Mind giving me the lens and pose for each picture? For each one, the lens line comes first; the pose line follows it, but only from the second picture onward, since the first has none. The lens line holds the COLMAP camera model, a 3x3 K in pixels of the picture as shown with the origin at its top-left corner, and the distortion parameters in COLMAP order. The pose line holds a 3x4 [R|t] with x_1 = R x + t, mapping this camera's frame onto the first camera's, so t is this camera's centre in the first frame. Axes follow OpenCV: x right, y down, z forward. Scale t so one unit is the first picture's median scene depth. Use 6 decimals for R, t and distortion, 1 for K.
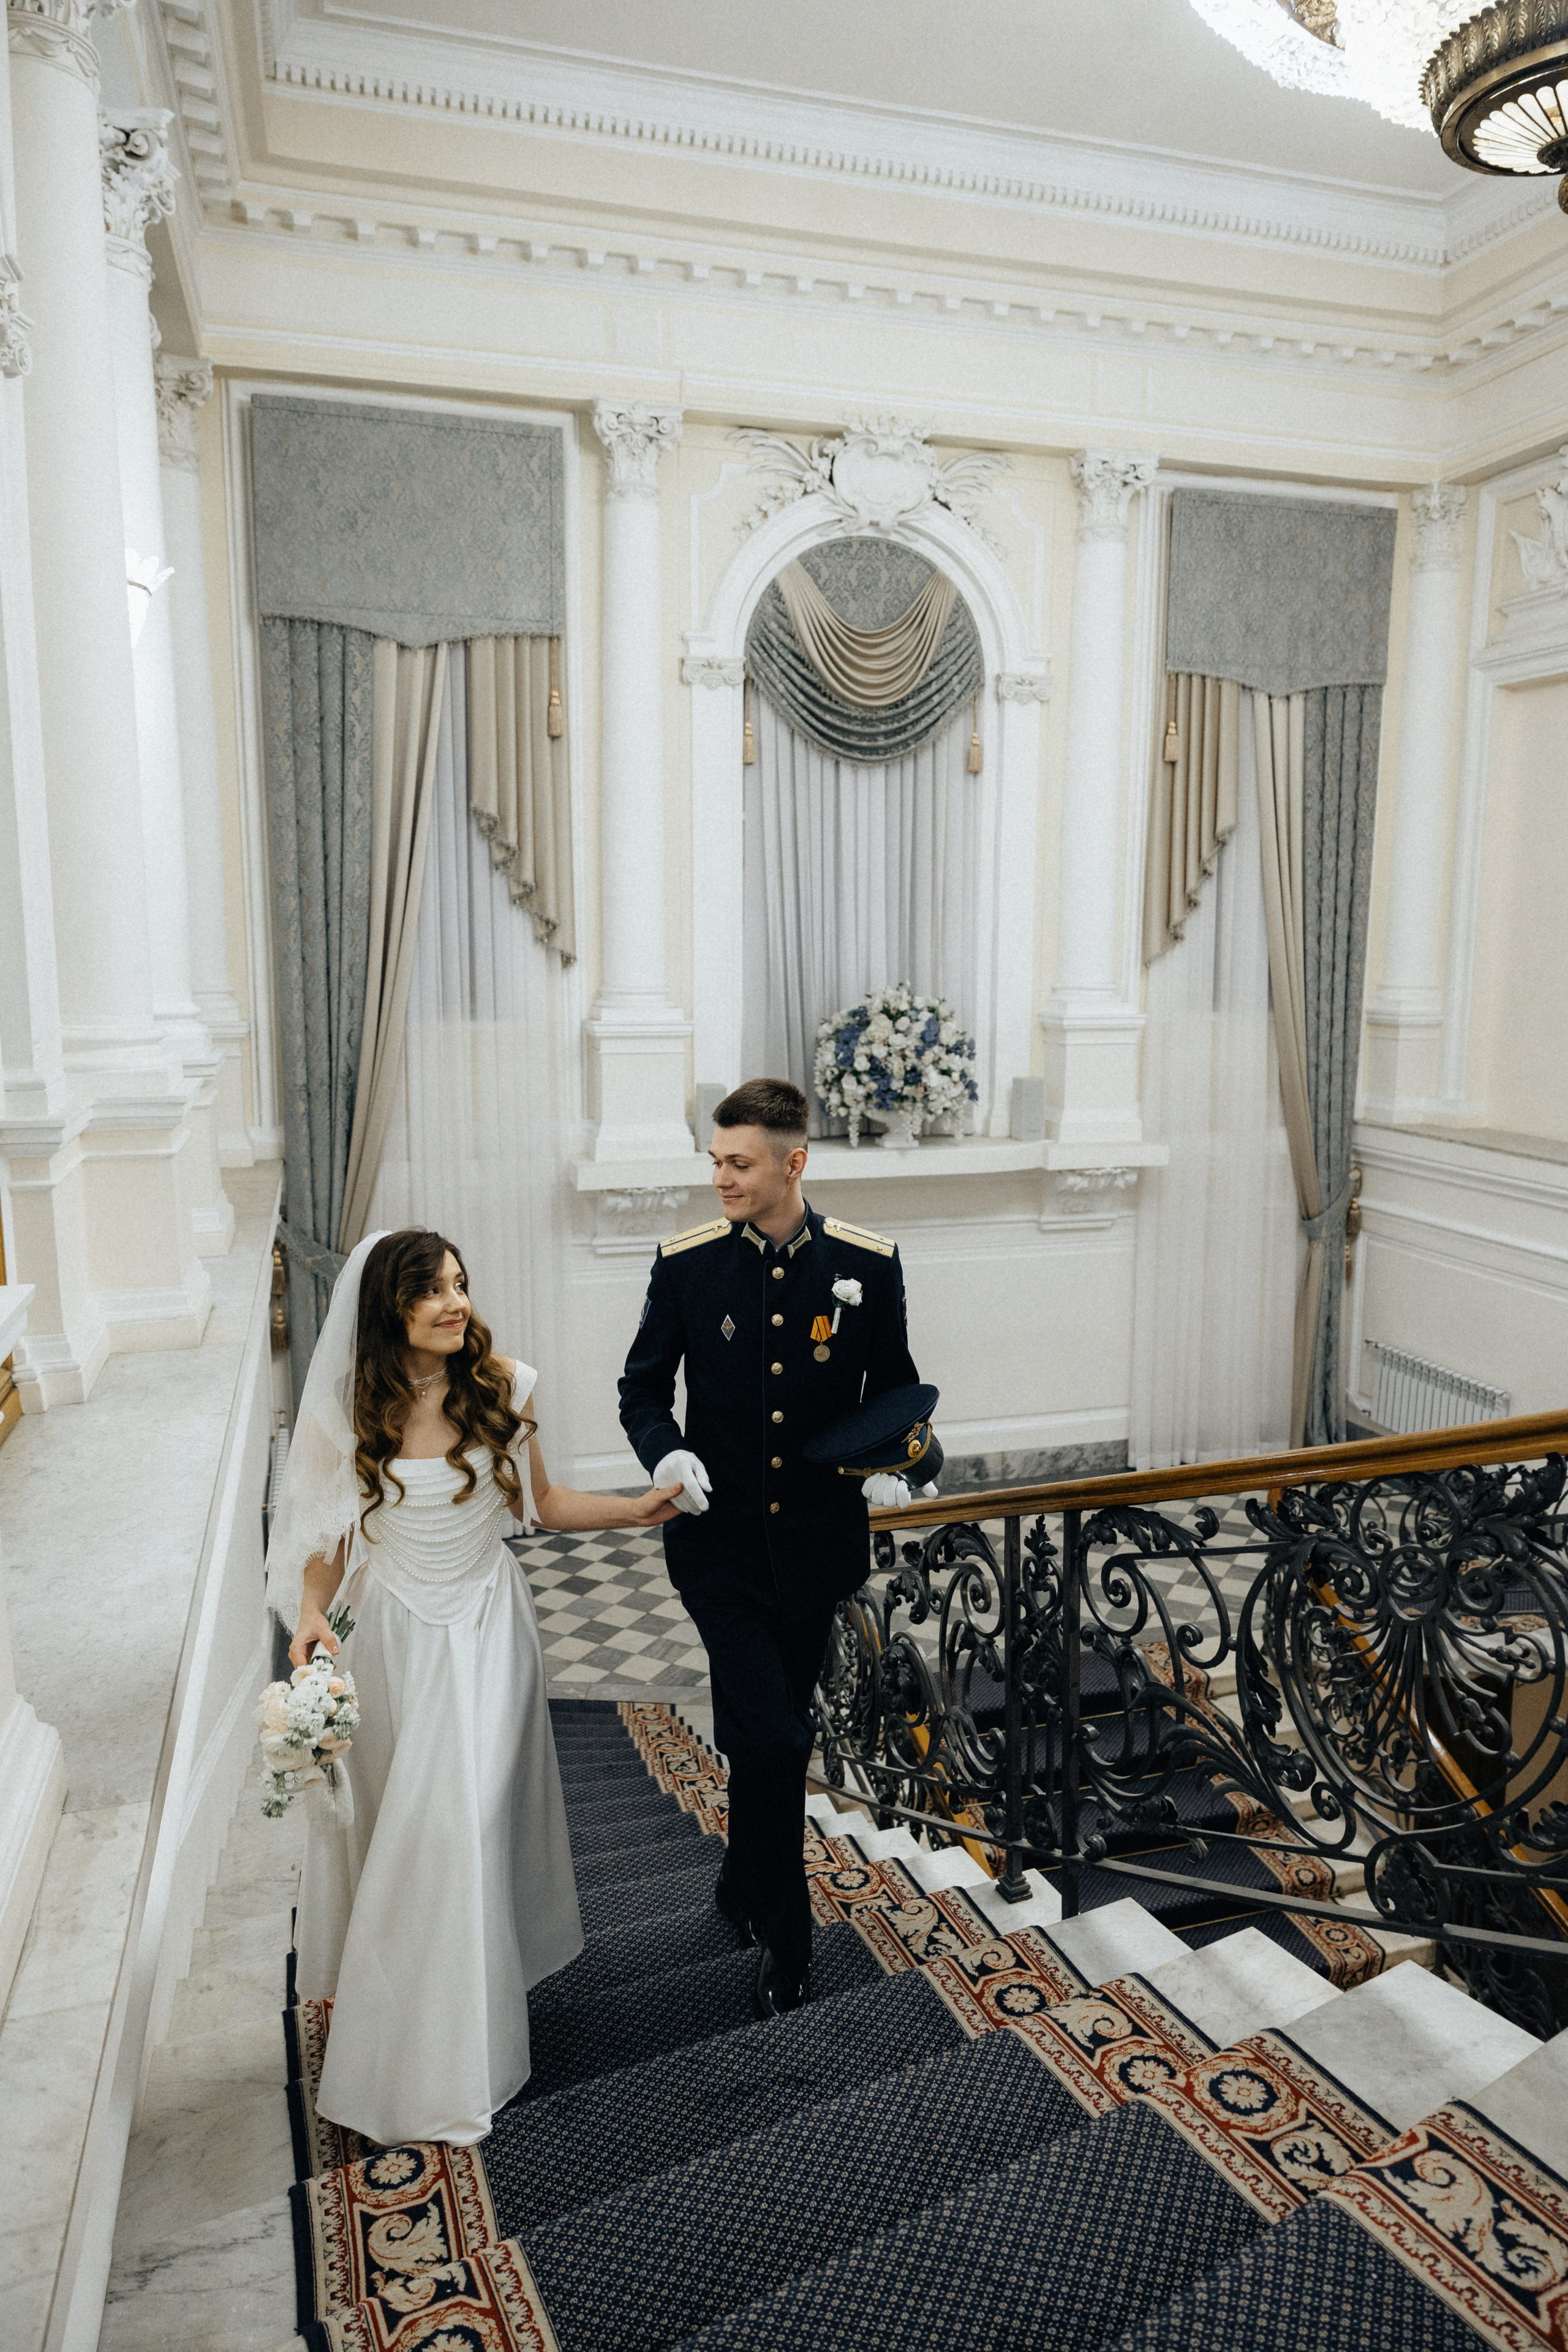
lens RADIAL K [[1560.6, 0, 779.0], [0, 1560.6, 1170.5], [0, 0, 1]] dist [0.001276, 0.003981]
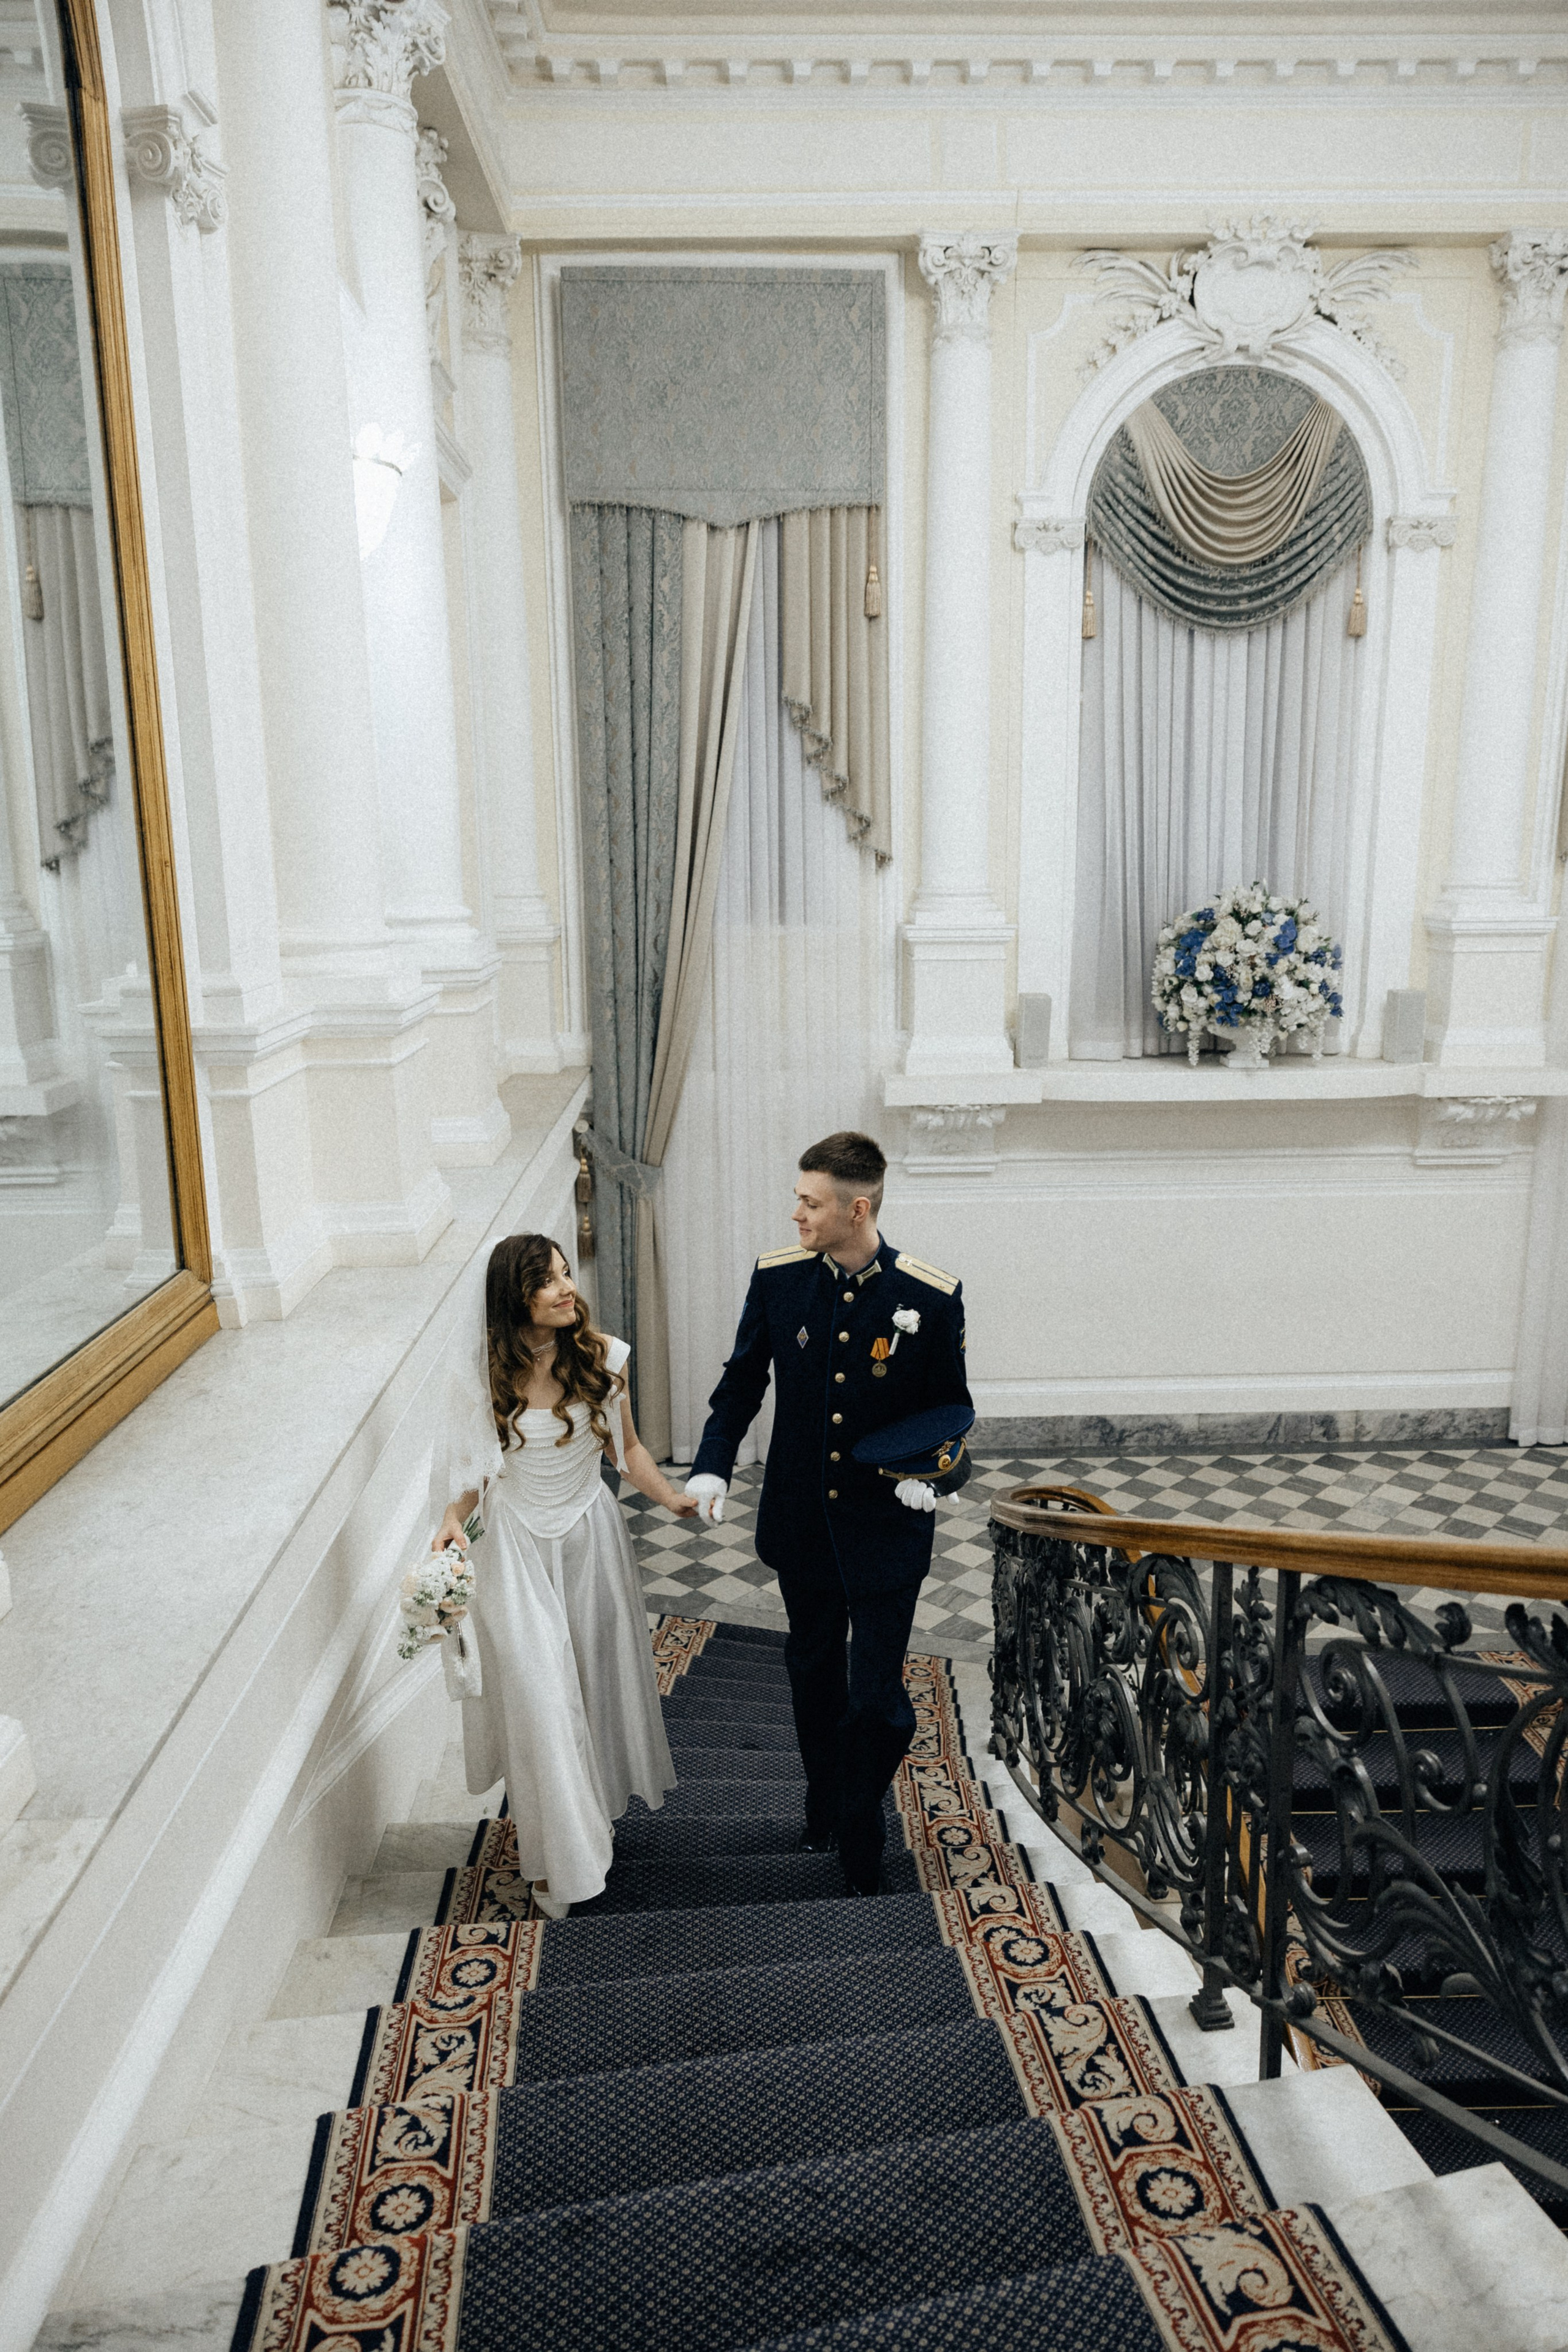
lens RADIAL K [[1538.6, 0, 781.4], [0, 1538.6, 1174.8], [0, 0, 1]] dist [-0.010822, 0.007542]
pose [[0.966427, 0.038533, -0.254034, 0.047631], [-0.022402, 0.997562, 0.066087, -0.005902], [0.255961, -0.058177, 0.964935, 0.082862]]
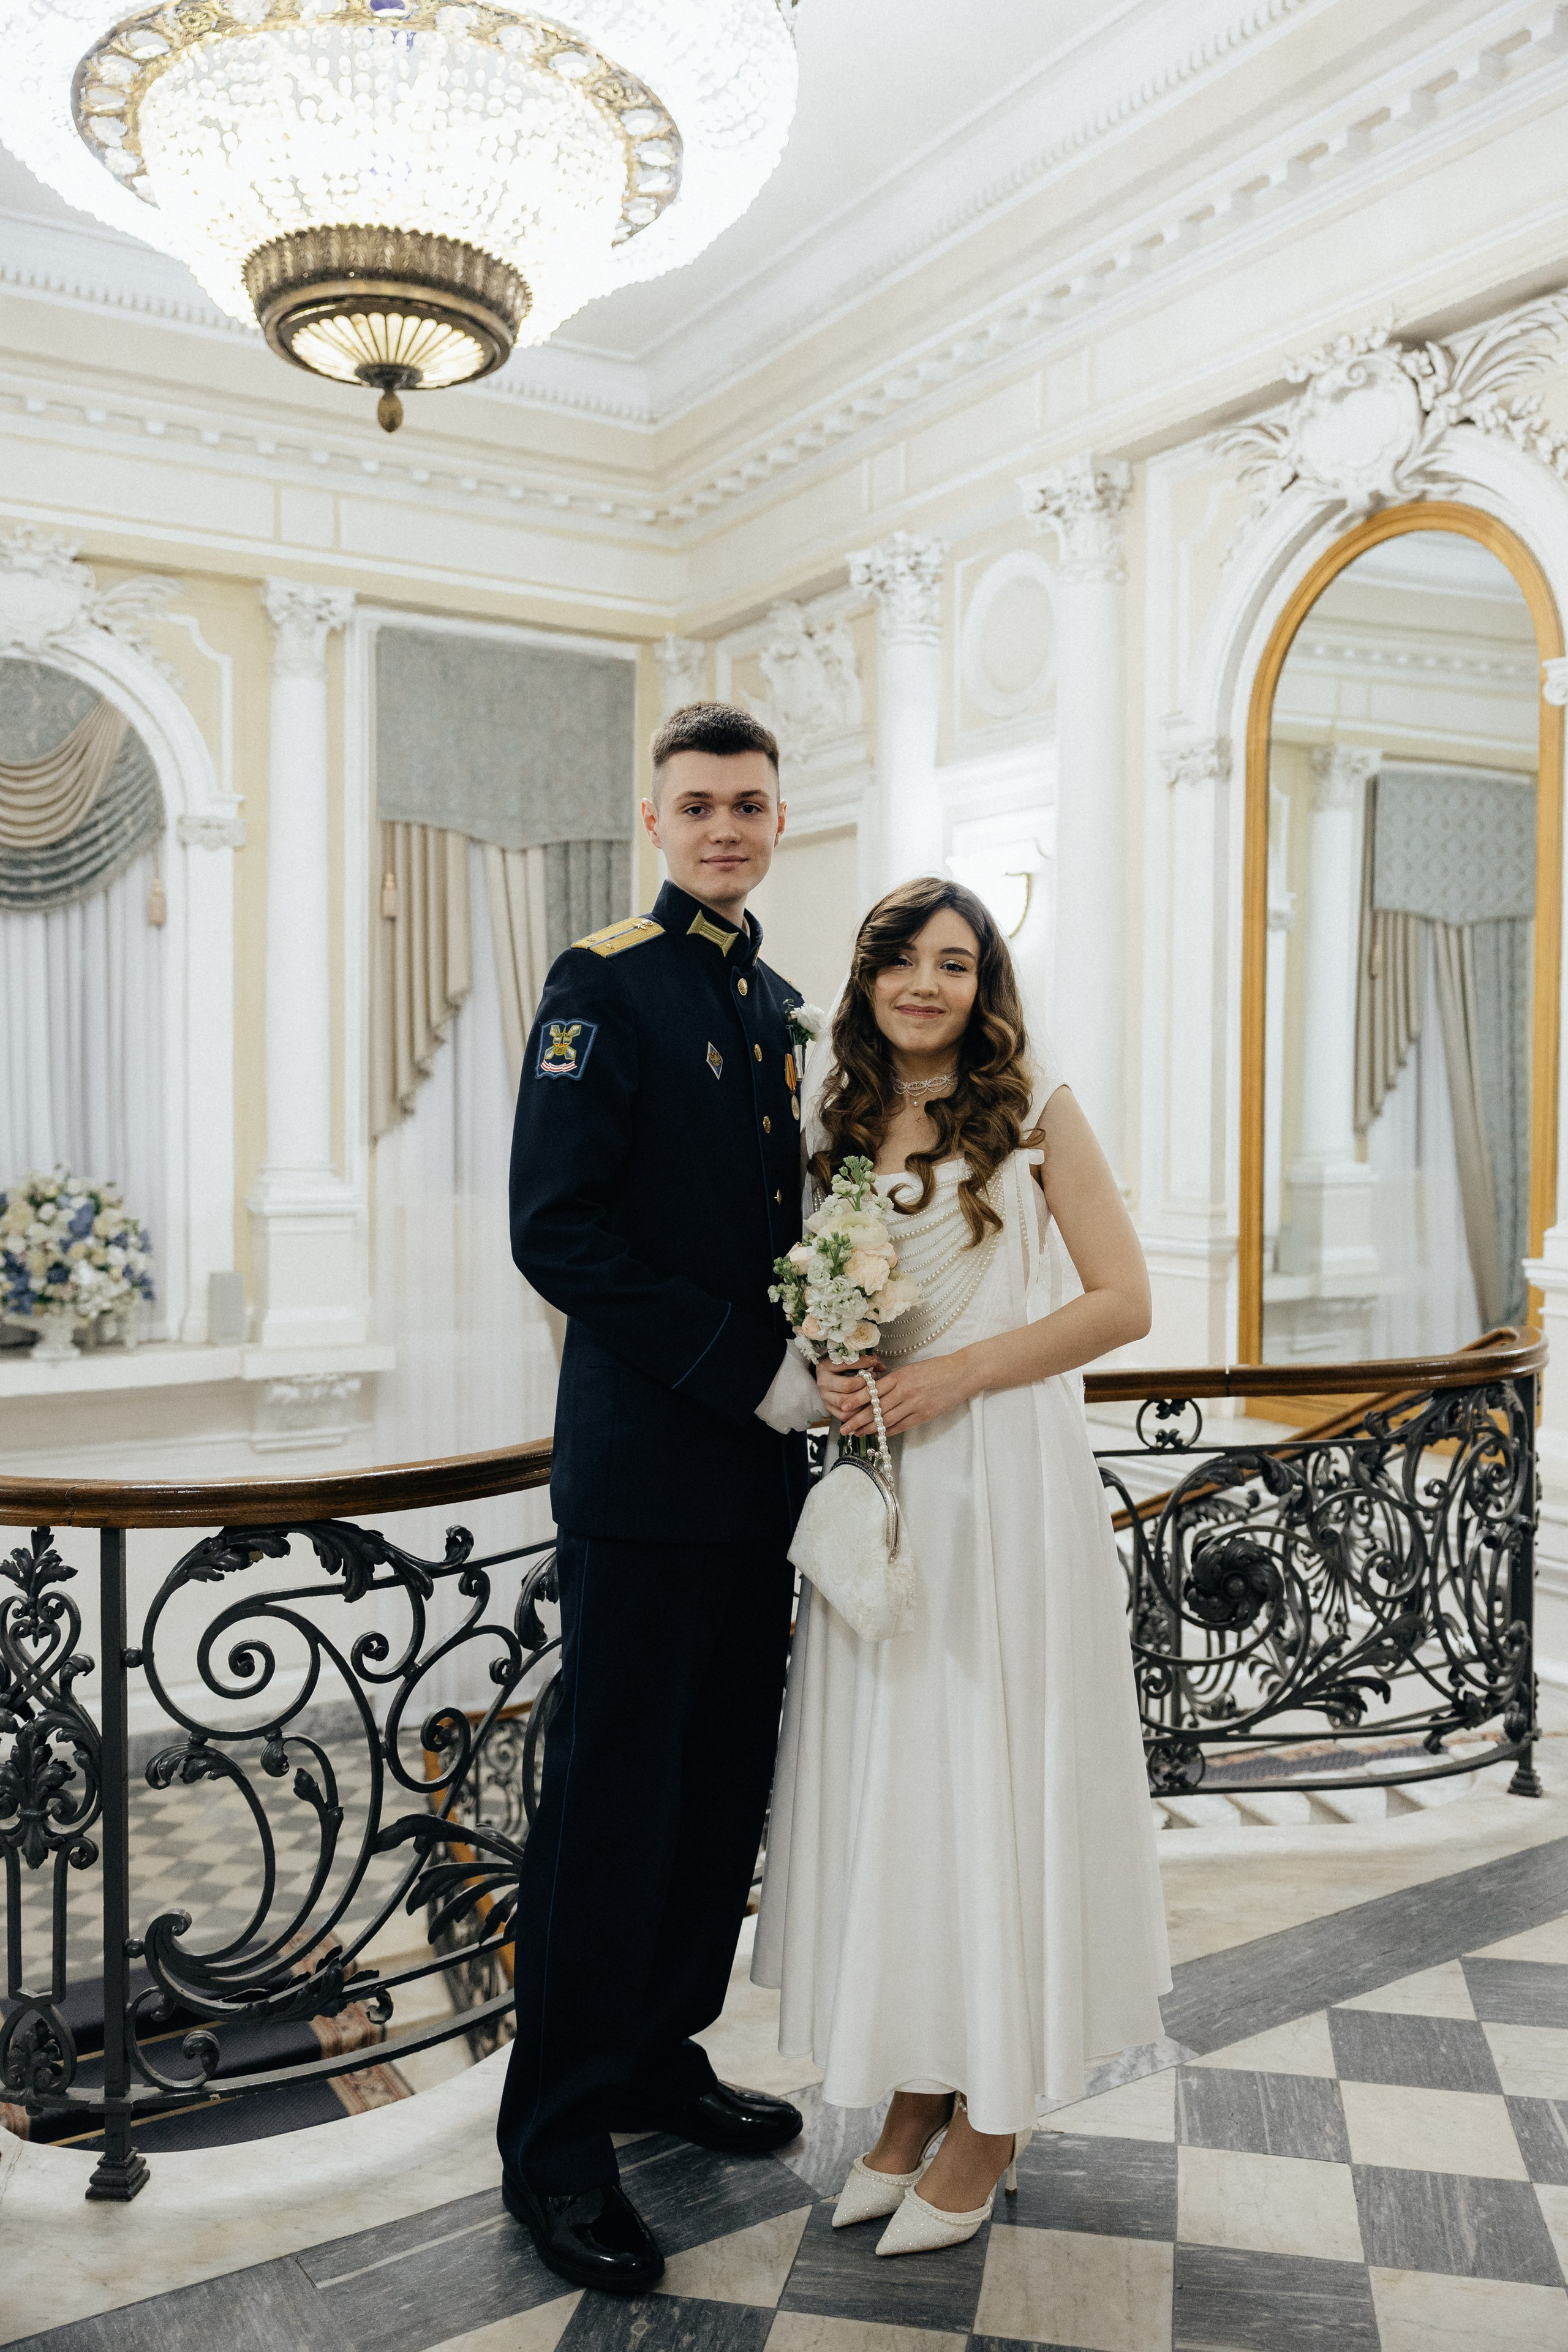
lens RADIAL K [[1938.5, 0, 820.7], [0, 1938.5, 1158.0], [0, 0, 1]] dist [0.001993, 0.006357]
pose [[0.968495, -0.006838, 0.248941, 0.226153], [0.036185, 0.992879, -0.113500, 0.012012], [-0.246392, 0.118932, 0.961845, -0.125441]]
